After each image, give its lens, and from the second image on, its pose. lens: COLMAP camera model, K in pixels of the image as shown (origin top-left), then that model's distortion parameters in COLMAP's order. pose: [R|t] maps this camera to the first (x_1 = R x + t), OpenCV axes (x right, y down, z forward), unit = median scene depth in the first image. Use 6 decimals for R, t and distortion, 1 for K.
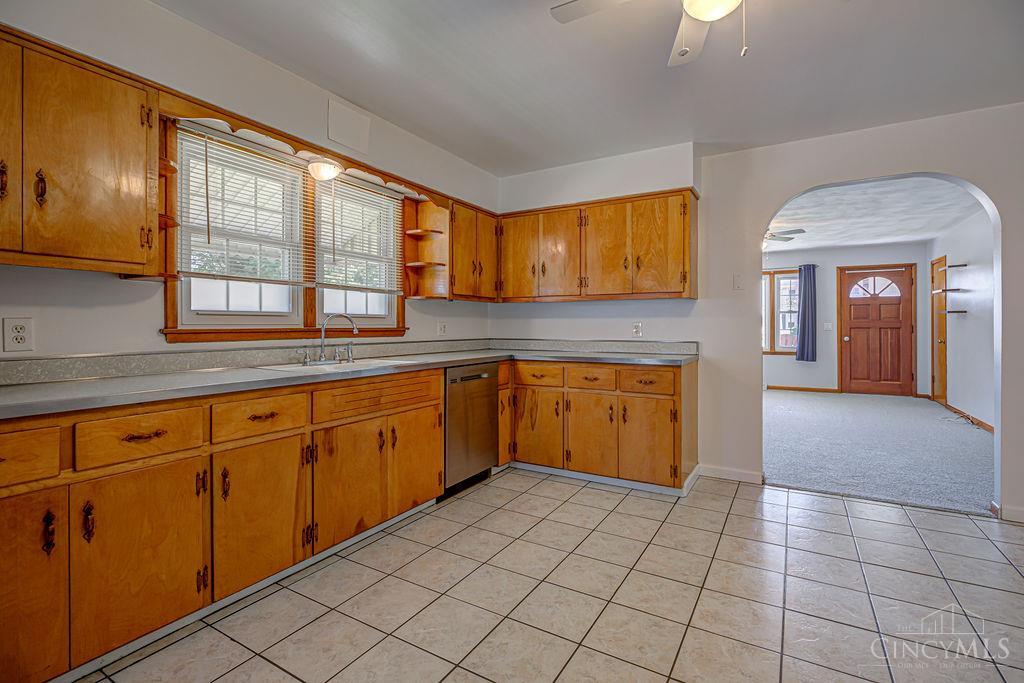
lens RADIAL K [[477.3, 0, 511.6], [0, 477.3, 325.4], [0, 0, 1]] dist [-0.001773, -0.000203]
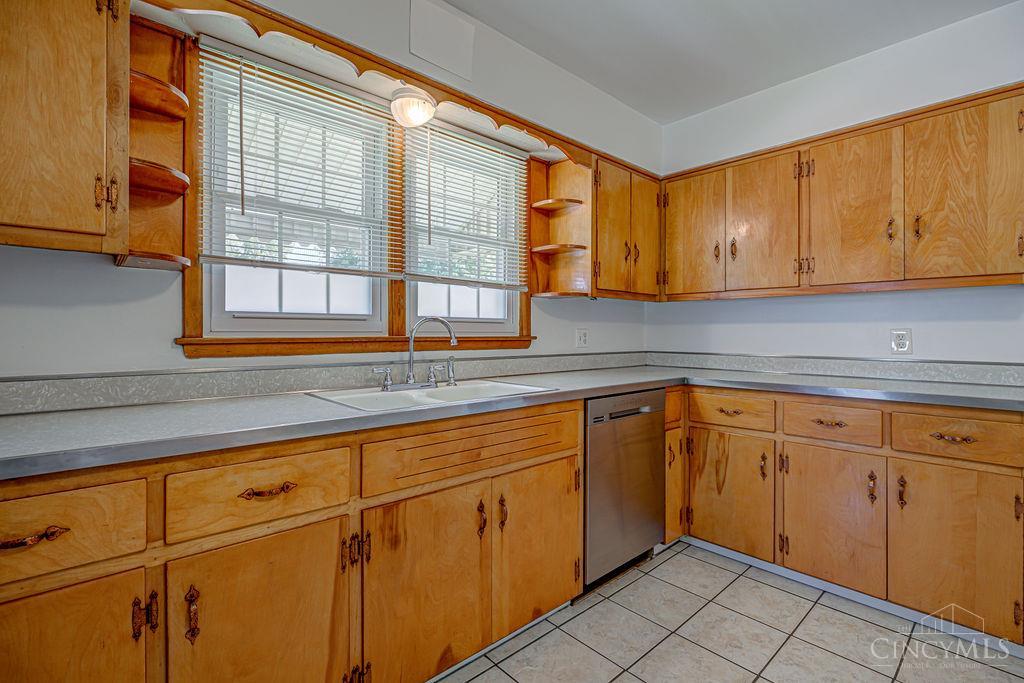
lens RADIAL K [[477.2, 0, 511.4], [0, 477.2, 332.4], [0, 0, 1]] dist [-0.002808, -0.000306]
pose [[0.956644, 0.002527, -0.291248, -0.047274], [-0.002577, 0.999997, 0.000211, -0.001421], [0.291248, 0.000549, 0.956648, 0.356285]]
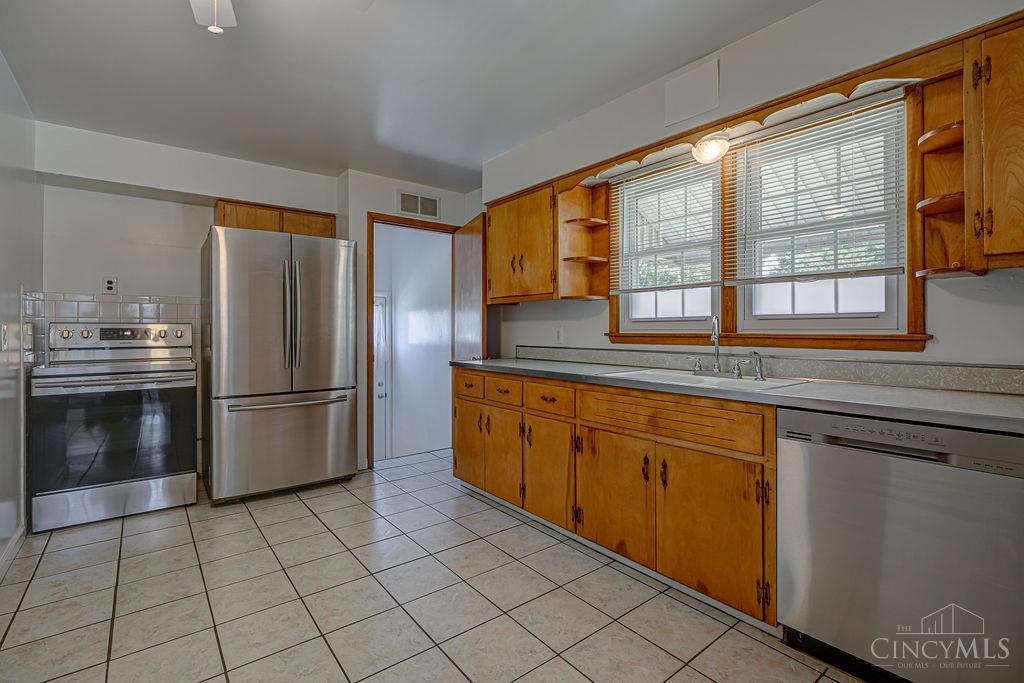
lens RADIAL K [[469.6, 0, 512.2], [0, 469.6, 330.3], [0, 0, 1]] dist [0.000102, 0.000012]
pose [[-0.355634, 0.002248, -0.934623, 0.496932], [0.001740, 0.999997, 0.001743, -0.002142], [0.934624, -0.001007, -0.355637, 0.919705]]
